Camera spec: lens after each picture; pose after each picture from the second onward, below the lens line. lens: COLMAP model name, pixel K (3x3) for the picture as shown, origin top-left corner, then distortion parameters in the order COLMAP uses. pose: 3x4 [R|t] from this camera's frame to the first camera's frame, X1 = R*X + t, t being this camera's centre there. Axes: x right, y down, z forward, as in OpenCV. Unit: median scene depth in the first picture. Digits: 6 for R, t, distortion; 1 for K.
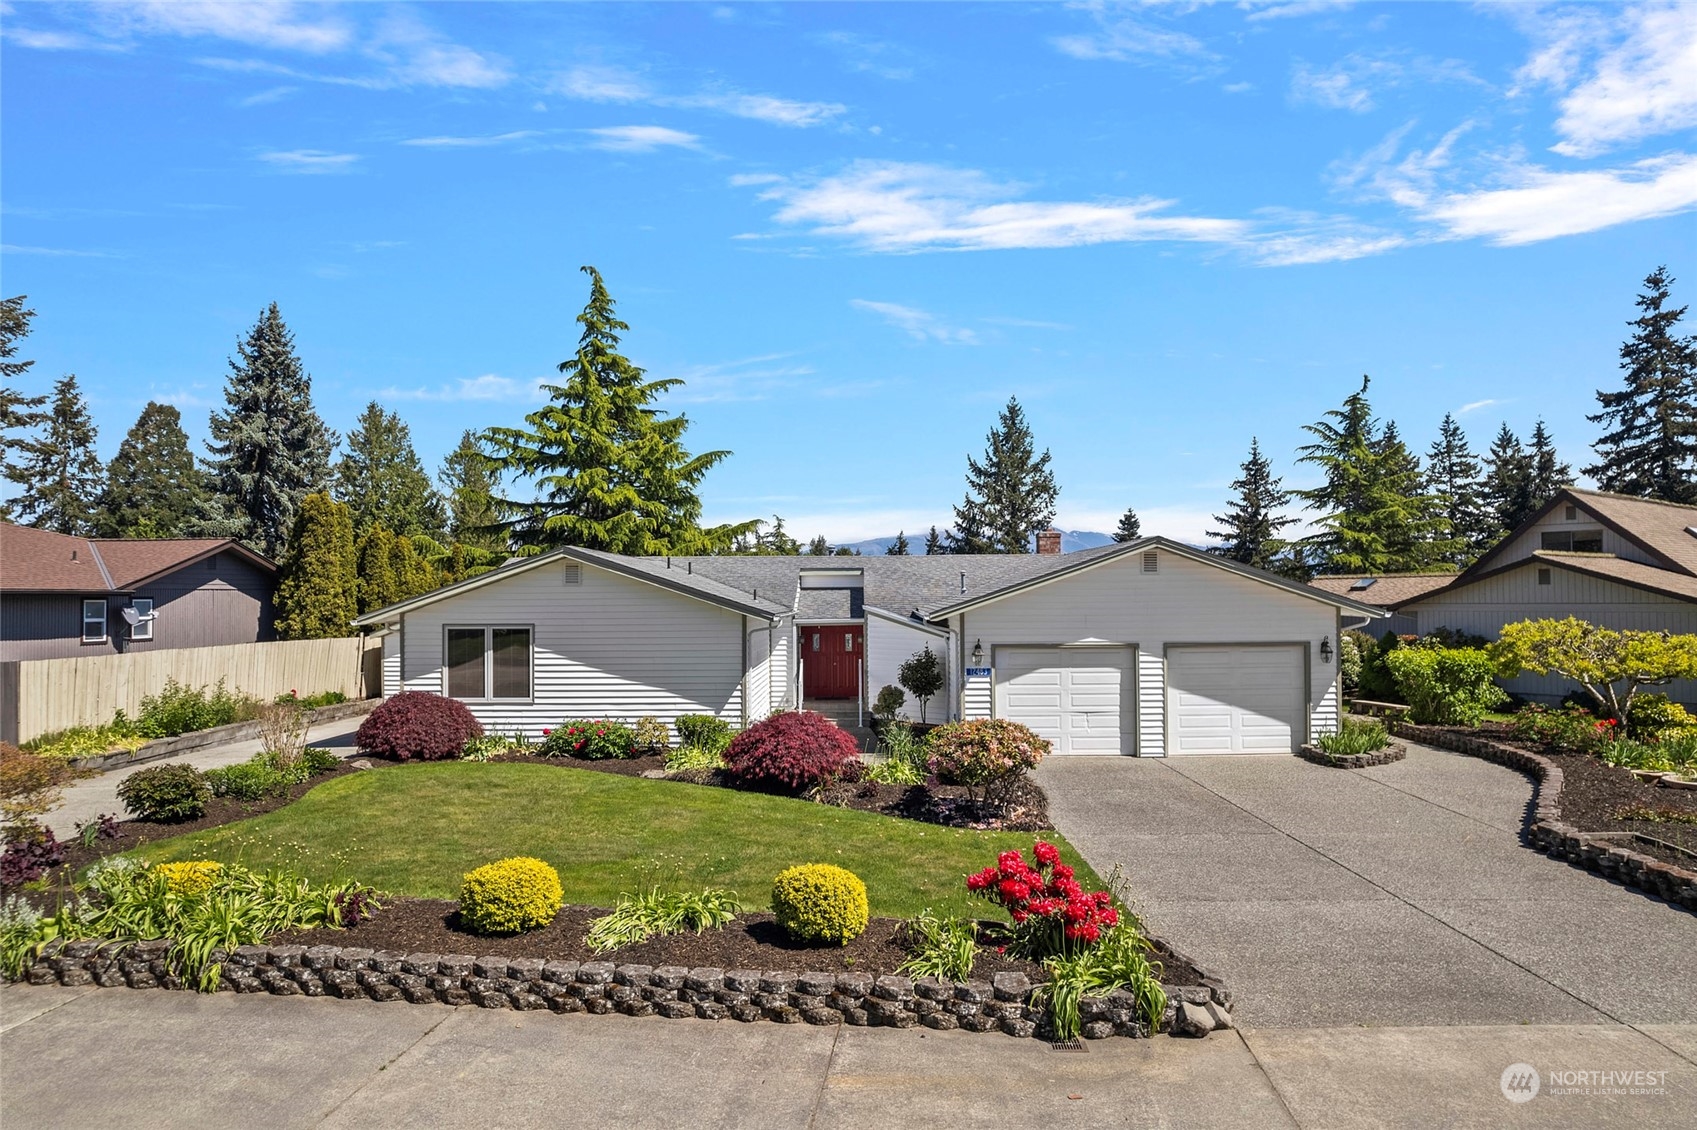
lens RADIAL K [[1077.0, 0, 853.4], [0, 1077.0, 598.7], [0, 0, 1]] dist [-0.004179, -0.000585]
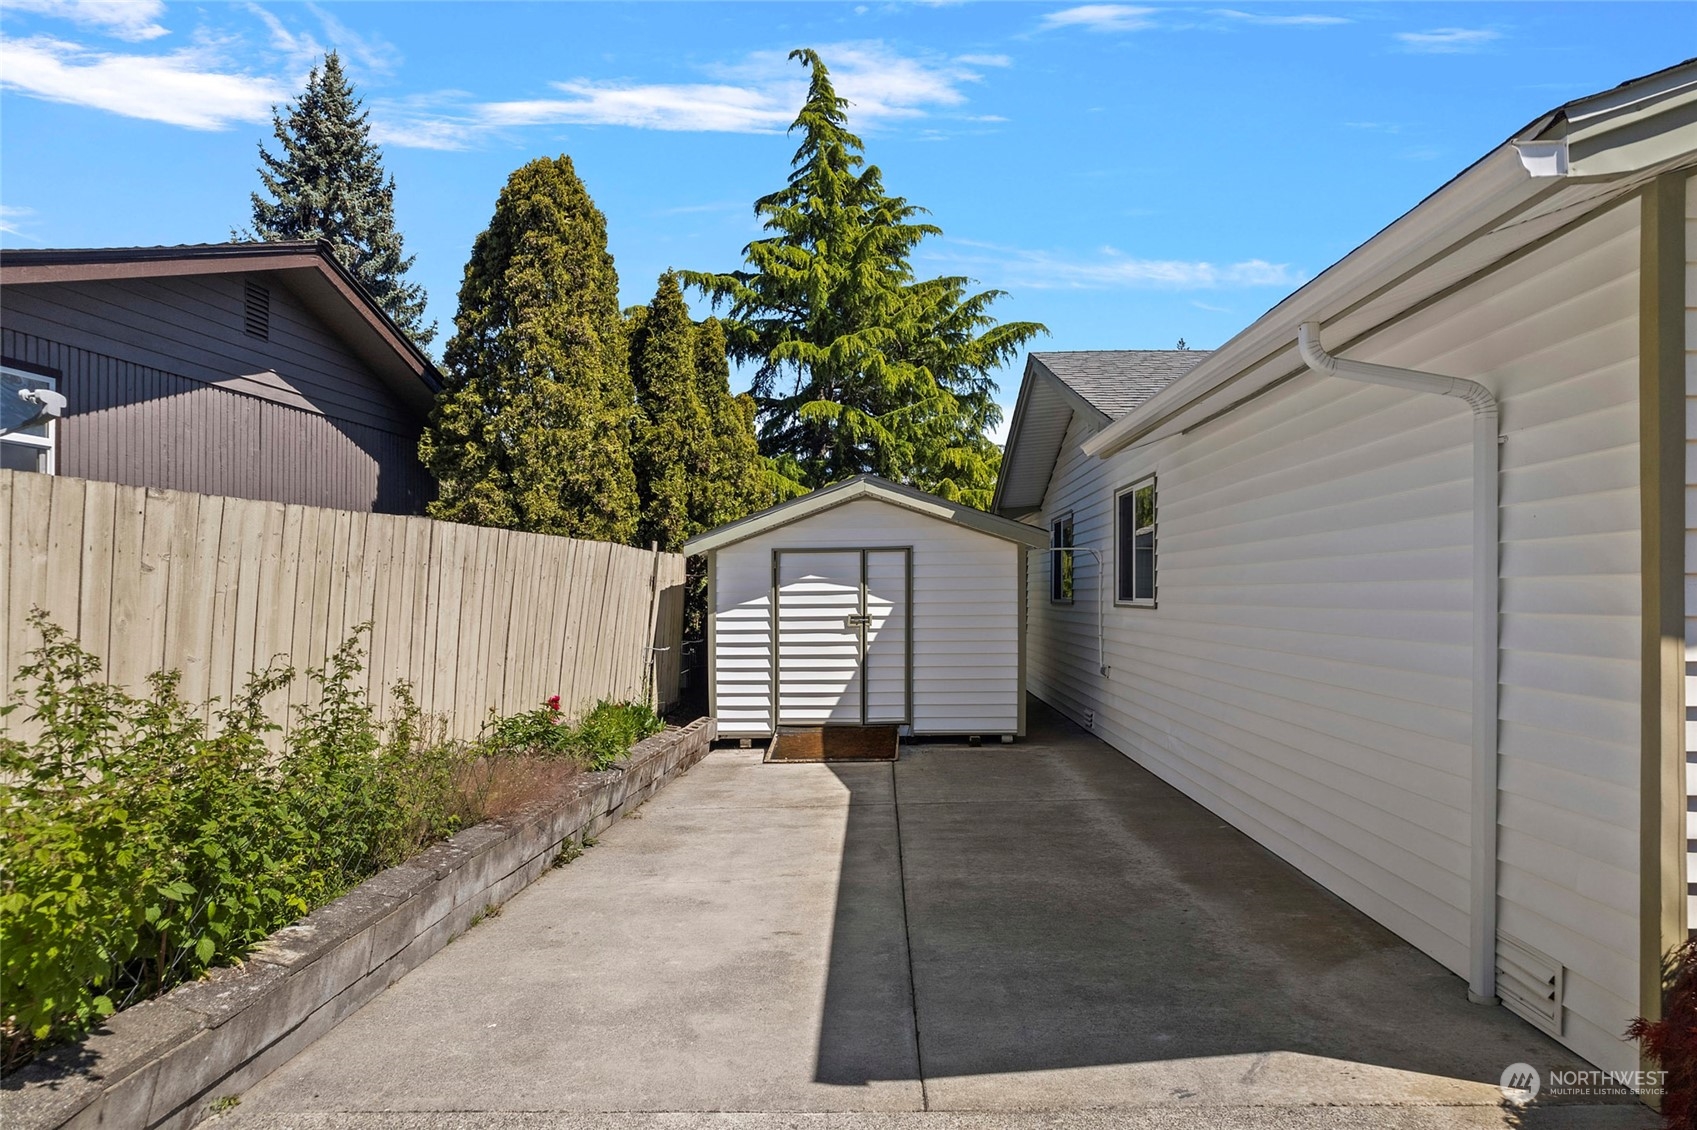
lens RADIAL K [[1089.9, 0, 868.8], [0, 1089.9, 610.0], [0, 0, 1]] dist [0.000136, 0.000726]
pose [[0.999979, -0.003494, -0.005412, -0.307838], [0.003546, 0.999946, 0.009784, 0.041665], [0.005377, -0.009803, 0.999937, 0.503464]]
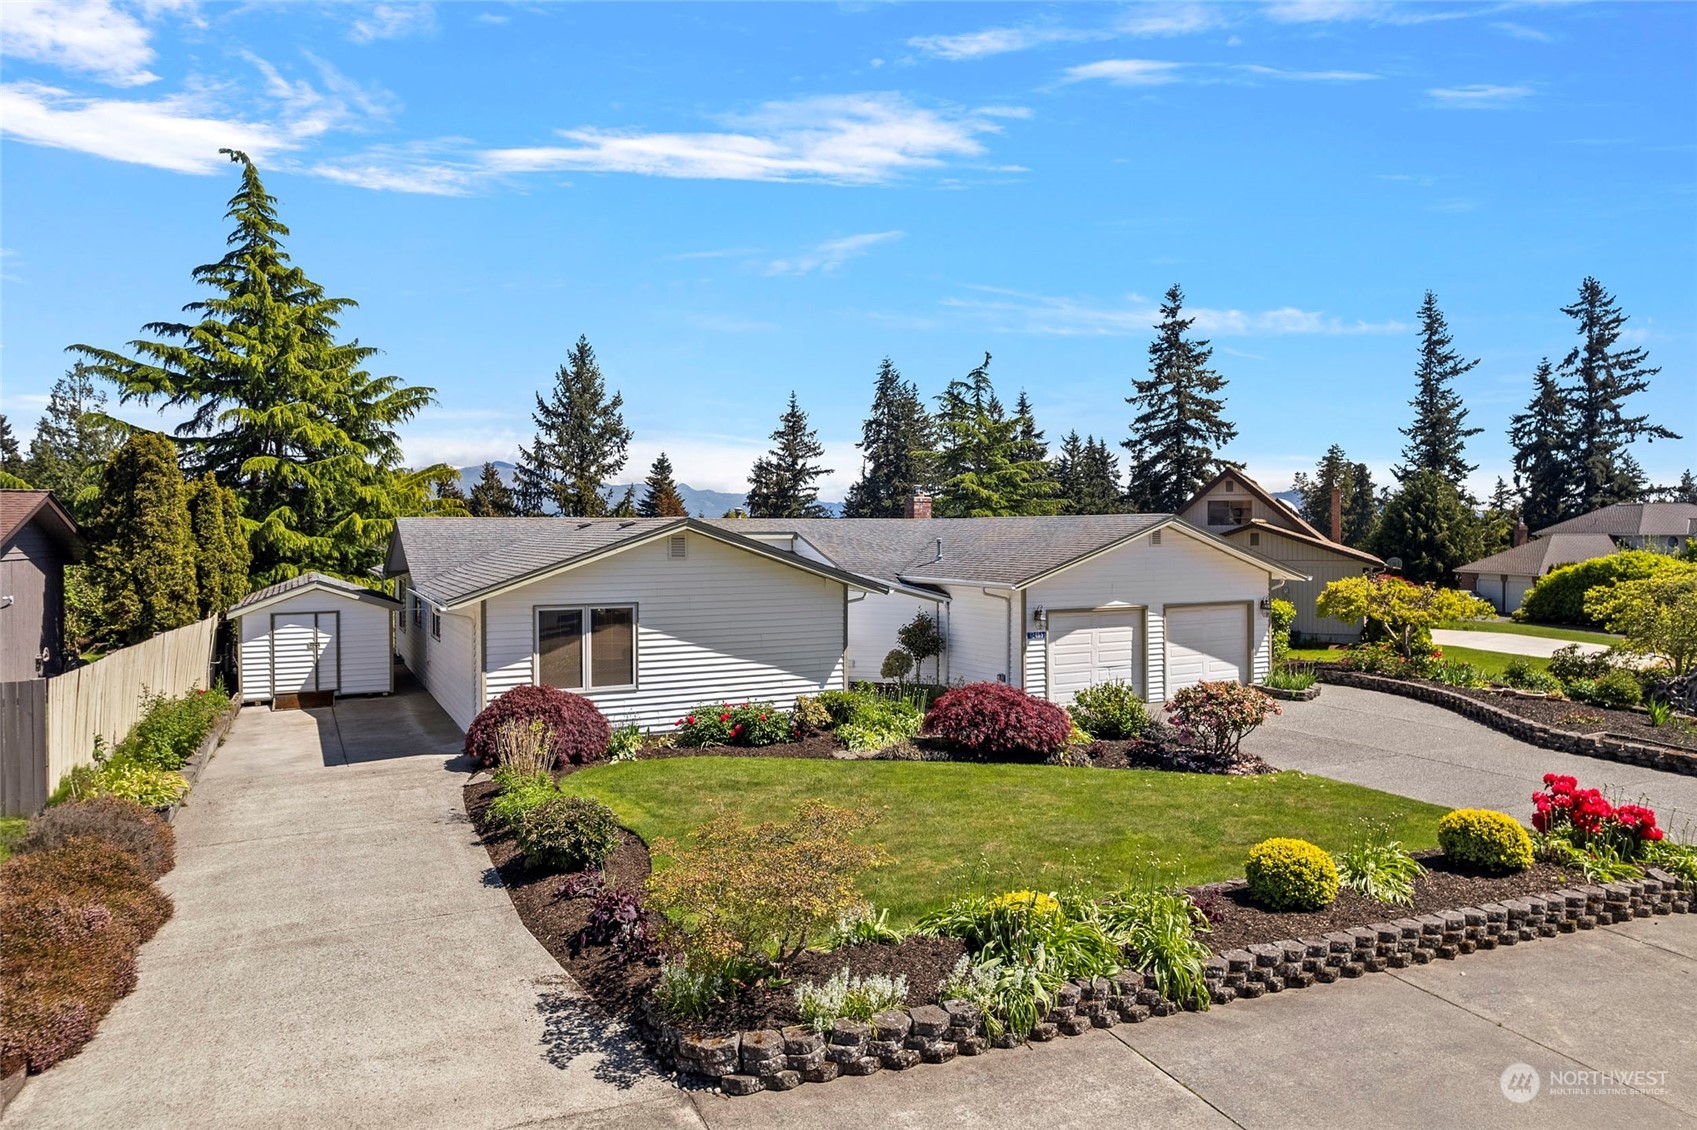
lens RADIAL K [[1101.3, 0, 848.5], [0, 1101.3, 565.0], [0, 0, 1]] dist [-0.068621, 0.061238]
pose [[0.885662, -0.010890, 0.464202, -0.330674], [0.000055, 0.999727, 0.023350, -0.016742], [-0.464330, -0.020655, 0.885421, 0.065174]]
